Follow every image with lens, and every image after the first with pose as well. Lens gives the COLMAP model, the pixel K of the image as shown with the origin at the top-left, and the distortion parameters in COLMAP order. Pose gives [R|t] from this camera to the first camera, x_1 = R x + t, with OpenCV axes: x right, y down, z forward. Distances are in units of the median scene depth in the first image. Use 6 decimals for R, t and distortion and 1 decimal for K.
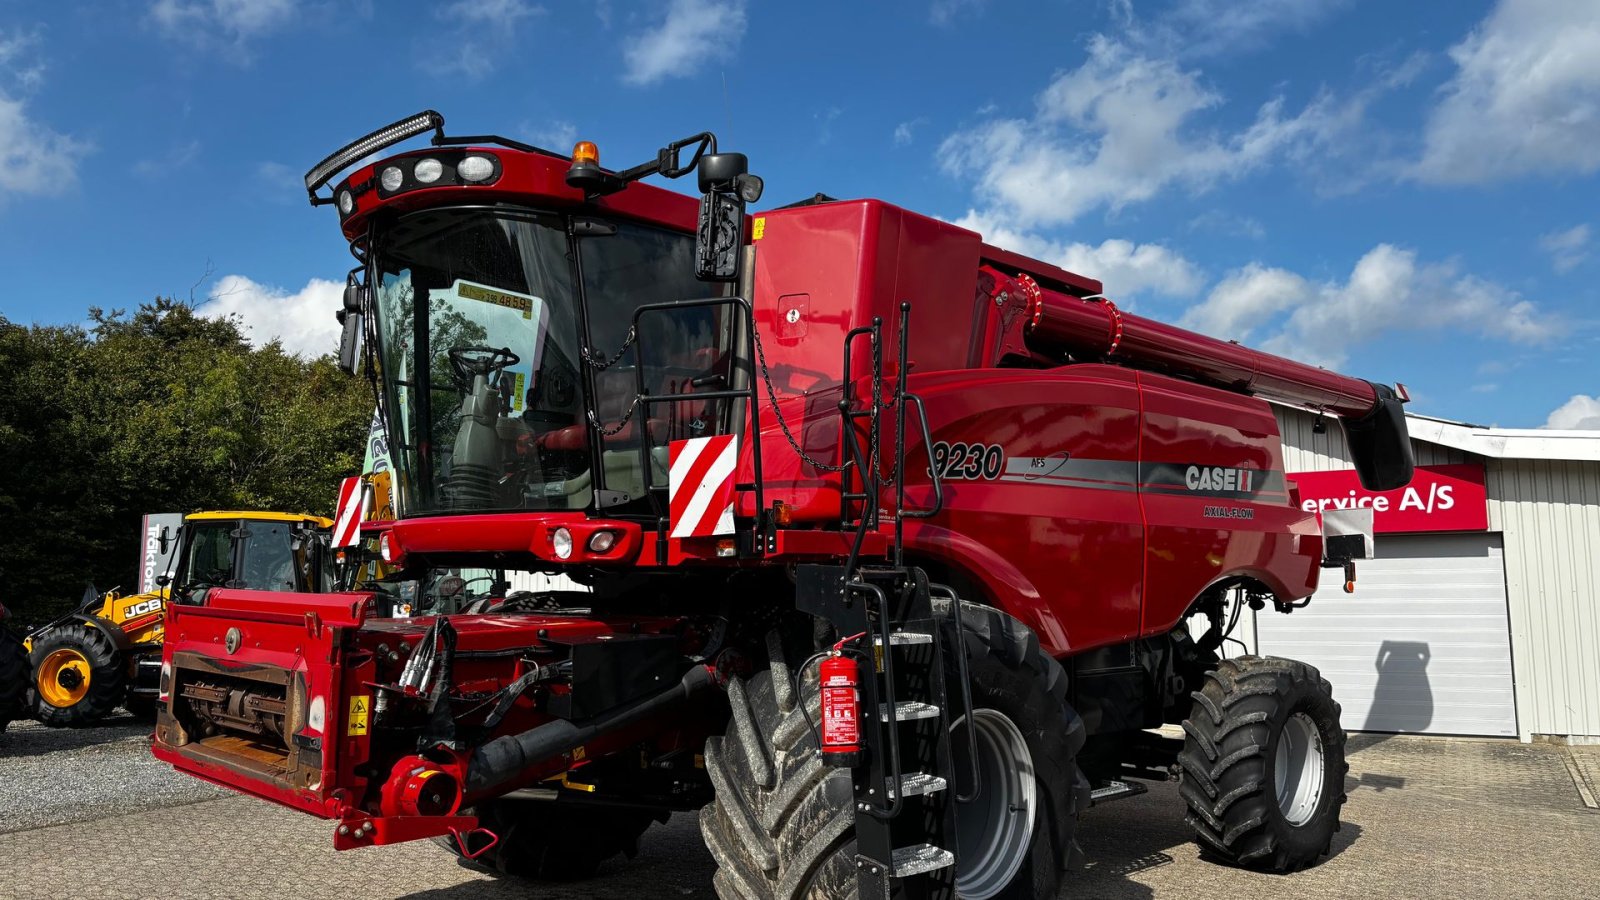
lens RADIAL K [[1216.9, 0, 803.7], [0, 1216.9, 445.3], [0, 0, 1]] dist [0.046079, -0.072123]
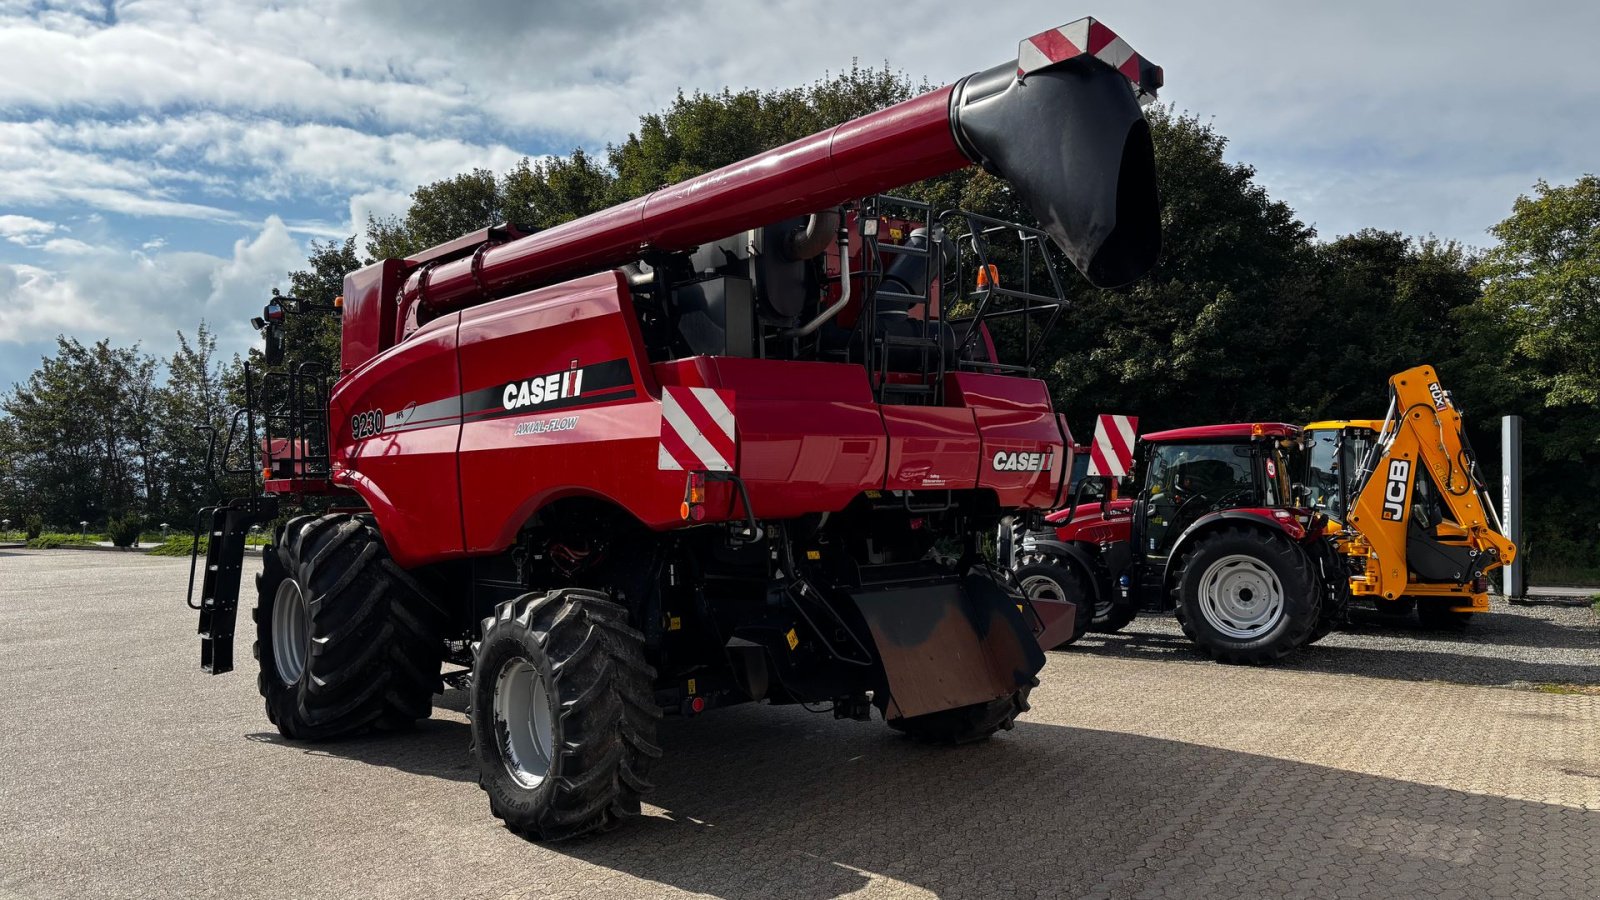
lens RADIAL K [[1214.9, 0, 822.1], [0, 1214.9, 450.8], [0, 0, 1]] dist [0.005947, -0.002727]
pose [[-0.056438, -0.031912, -0.997896, 1.520497], [0.124540, 0.991458, -0.038750, 0.165037], [0.990608, -0.126465, -0.051982, 1.554420]]
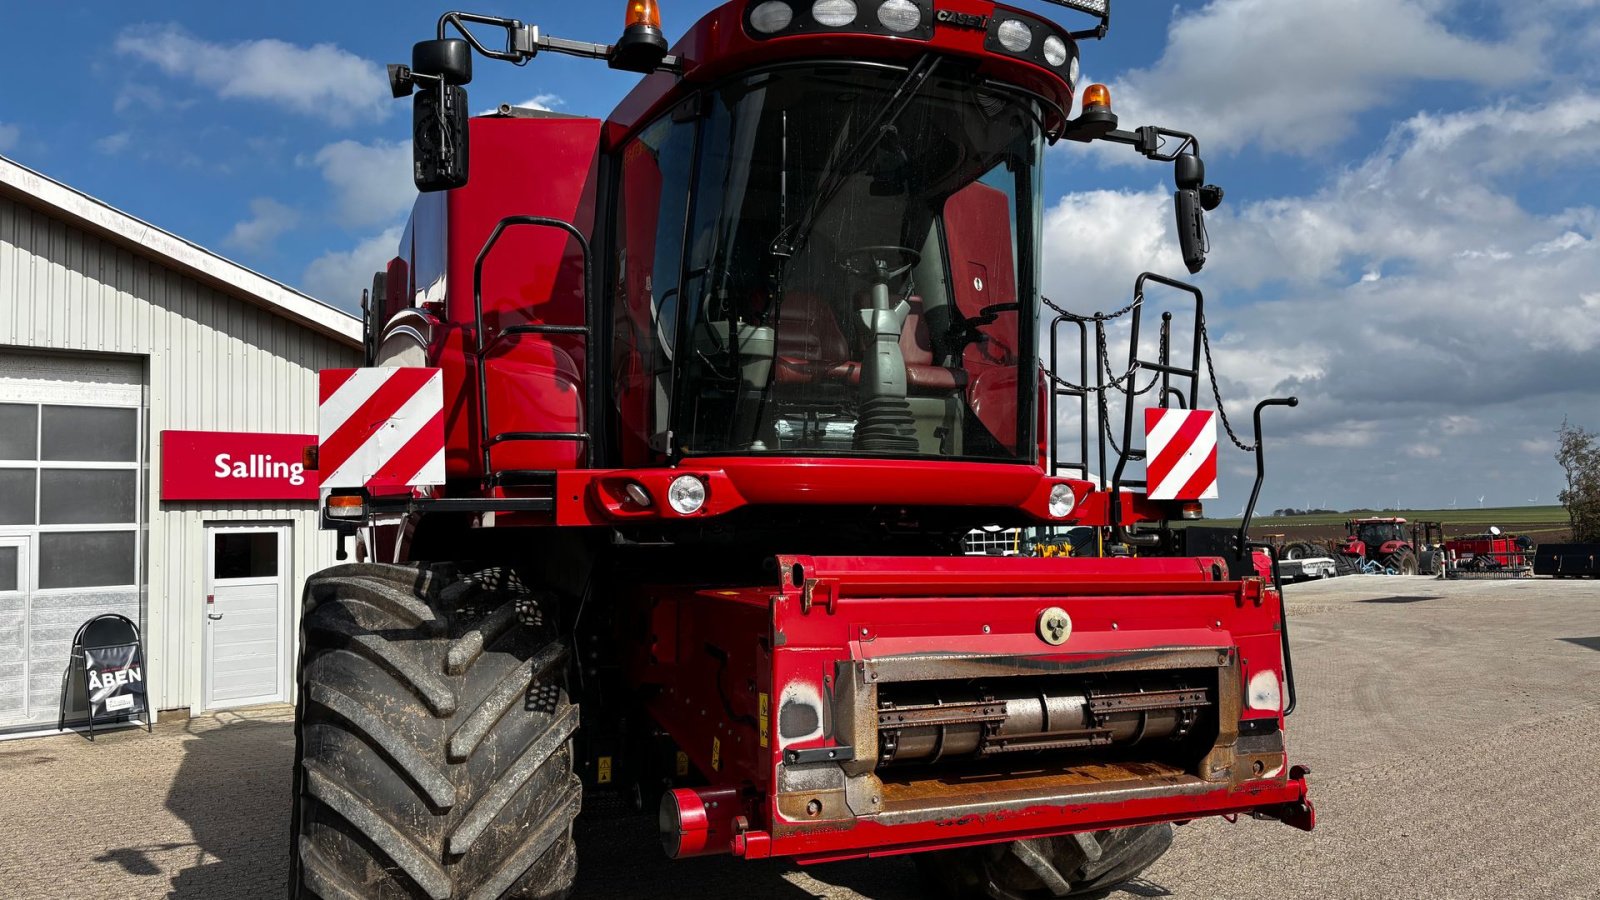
lens RADIAL K [[1216.9, 0, 803.7], [0, 1216.9, 445.3], [0, 0, 1]] dist [0.046079, -0.072123]
pose [[0.354056, 0.066591, 0.932851, -0.936530], [-0.093893, 0.994953, -0.035388, 0.073456], [-0.930499, -0.075058, 0.358521, 0.696837]]
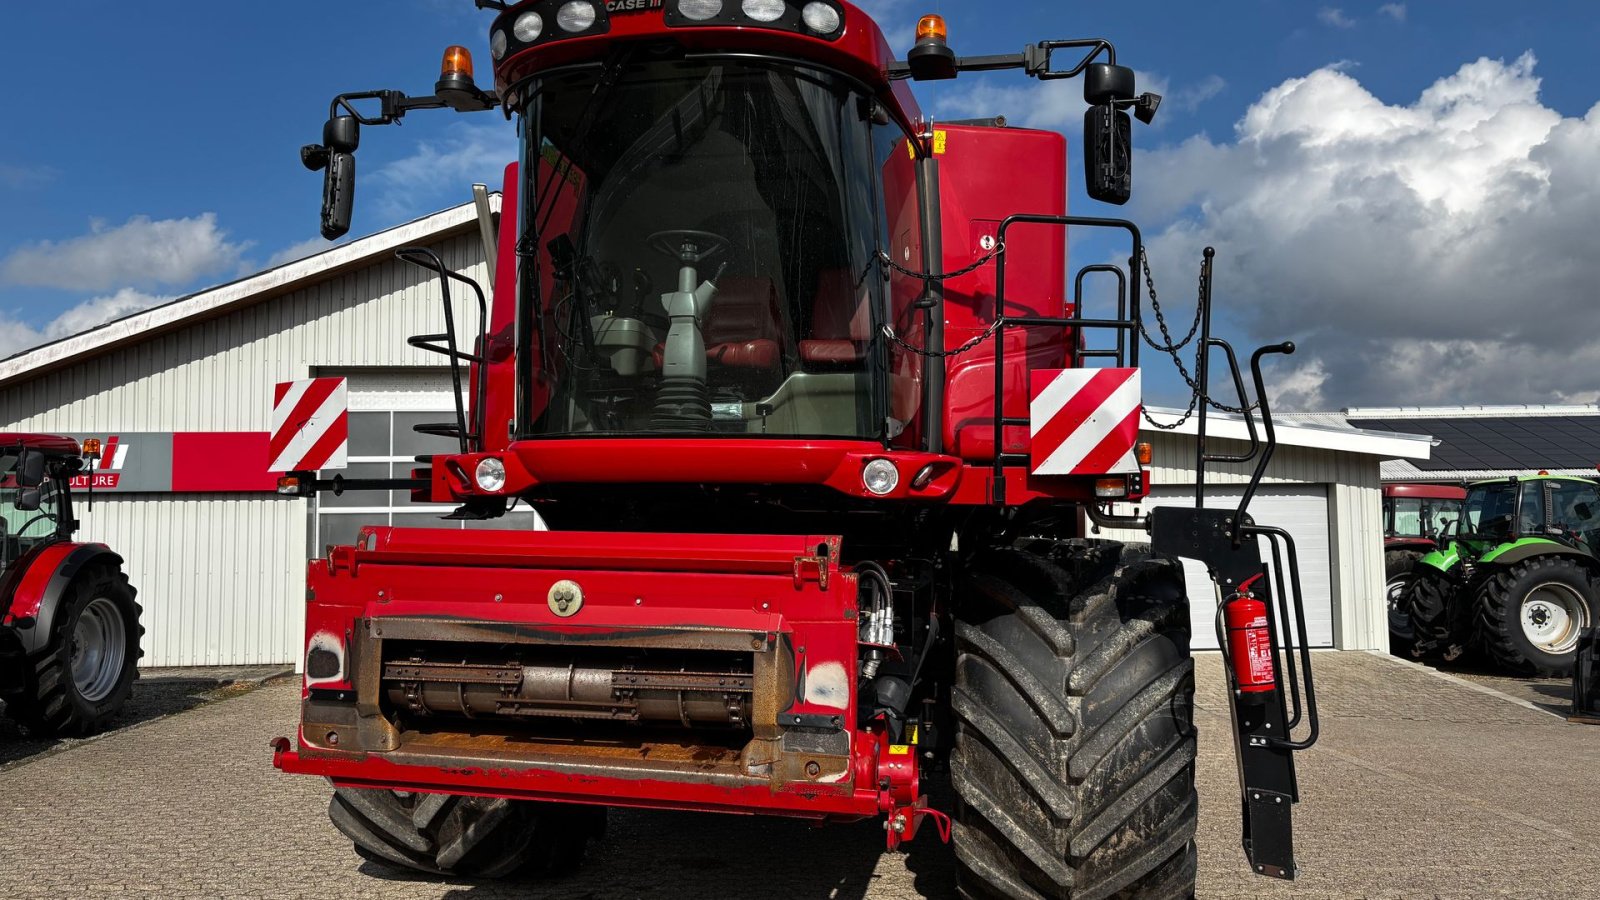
lens RADIAL K [[1216.9, 0, 803.7], [0, 1216.9, 445.3], [0, 0, 1]] dist [0.046079, -0.072123]
pose [[0.841249, 0.041074, 0.539086, -0.582275], [-0.064337, 0.997630, 0.024386, 0.032950], [-0.536806, -0.055198, 0.841898, 0.245380]]
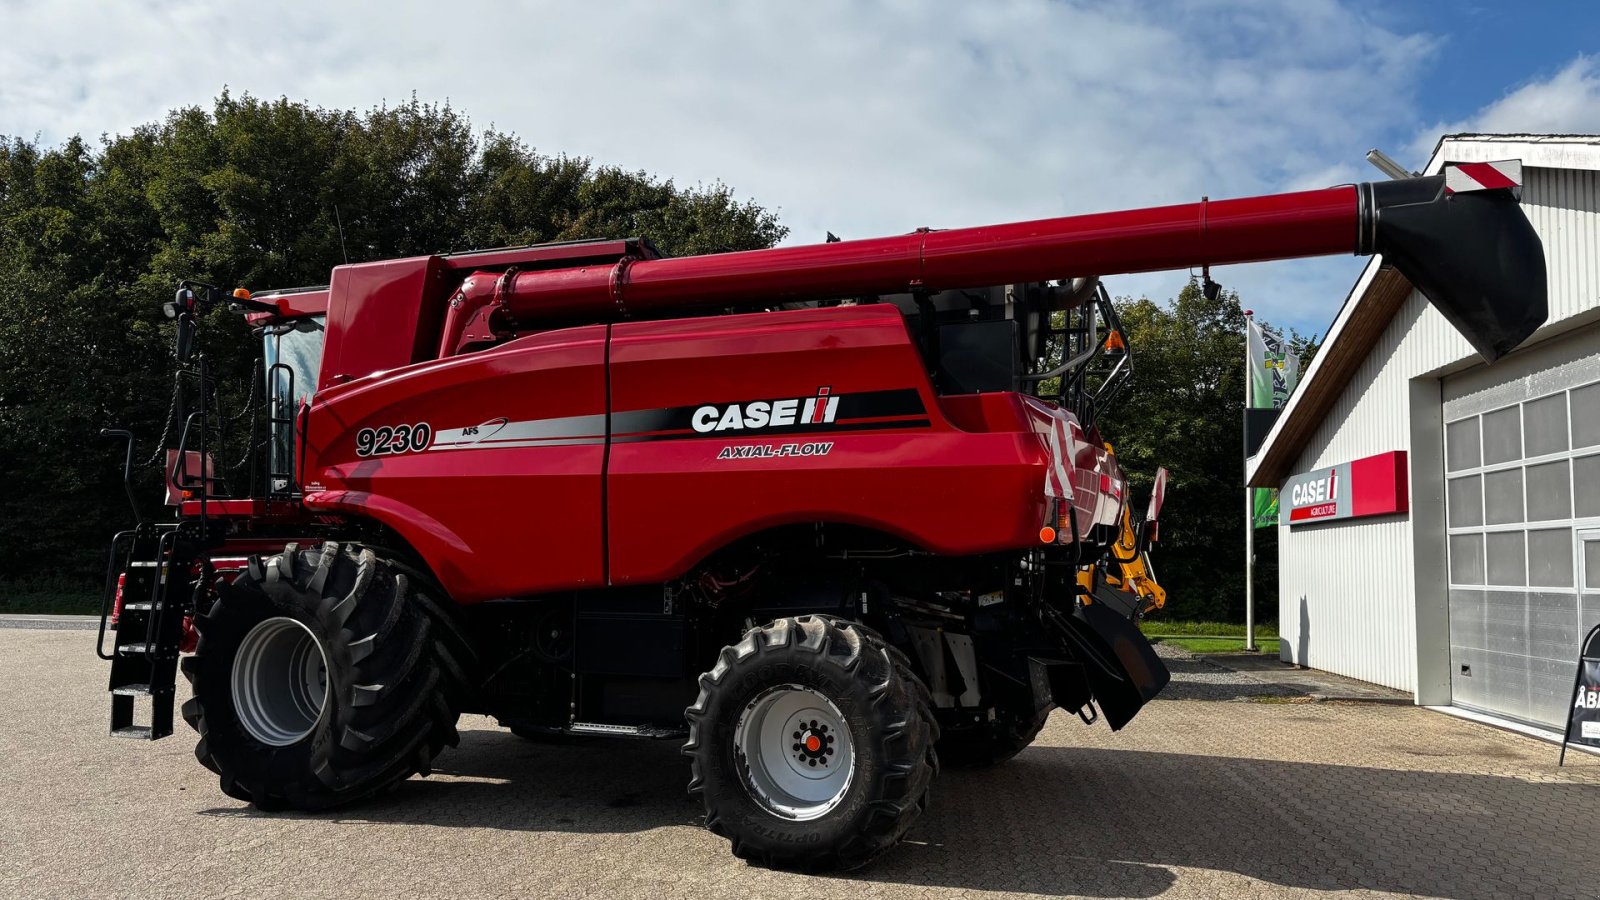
lens RADIAL K [[1198.7, 0, 845.1], [0, 1198.7, 454.9], [0, 0, 1]] dist [0.032823, -0.008217]
pose [[0.392284, -0.069106, -0.917244, 1.445170], [0.097524, 0.994678, -0.033231, 0.114251], [0.914659, -0.076417, 0.396936, 0.883112]]
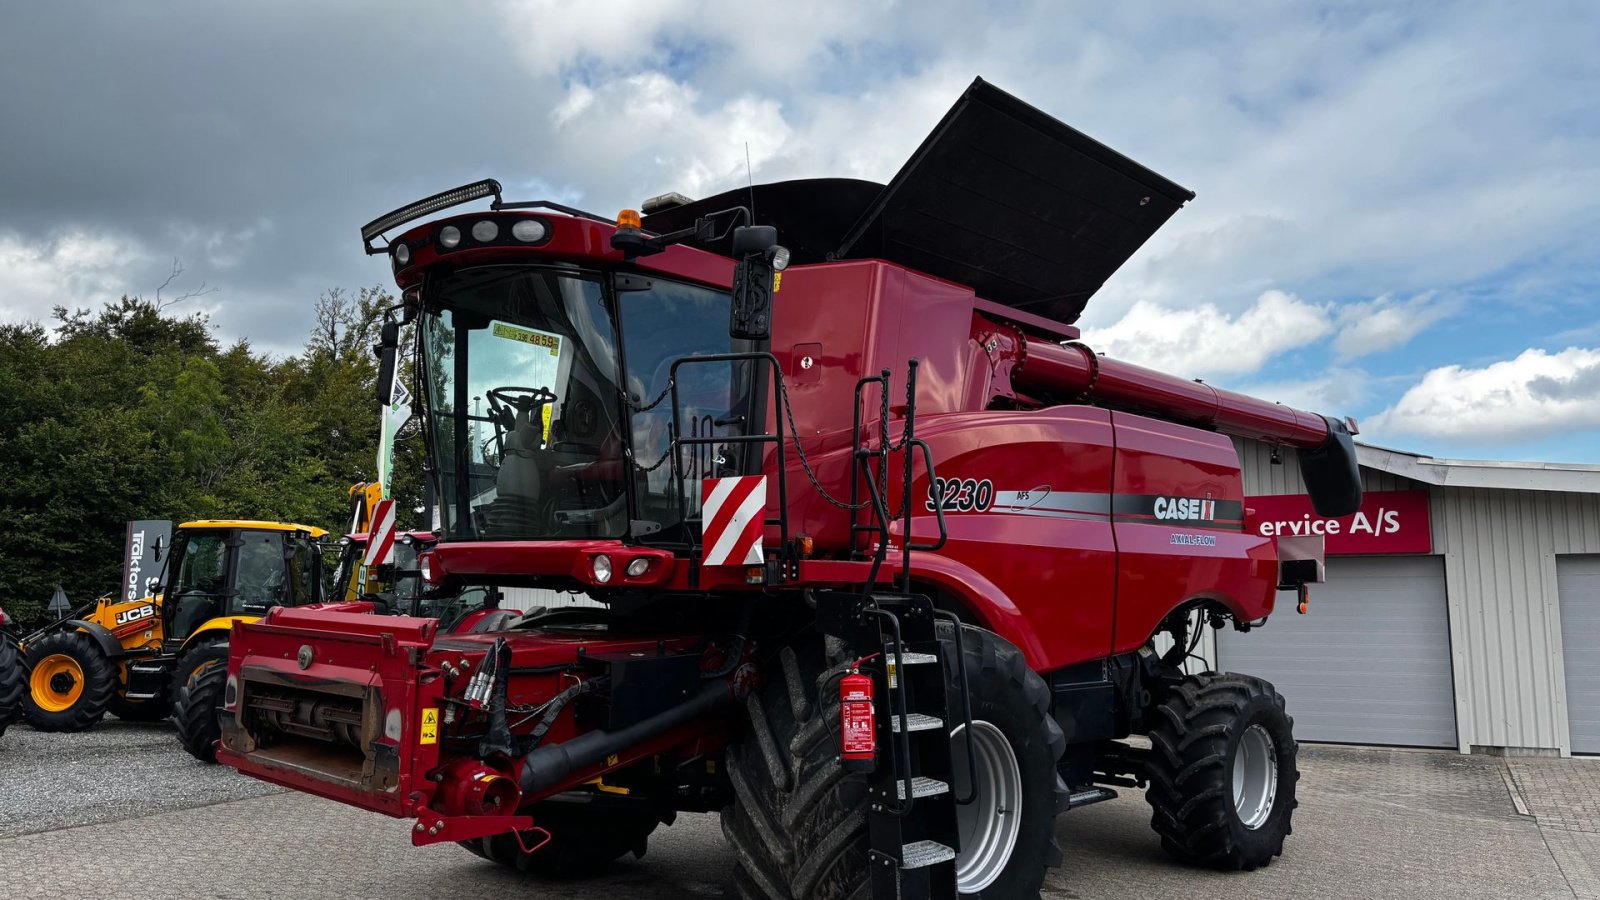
lens RADIAL K [[1220.0, 0, 808.4], [0, 1220.0, 431.1], [0, 0, 1]] dist [0.041262, -0.075145]
pose [[0.999345, 0.013606, 0.033524, -0.040037], [-0.013034, 0.999766, -0.017244, -0.022901], [-0.033751, 0.016796, 0.999289, -0.098202]]
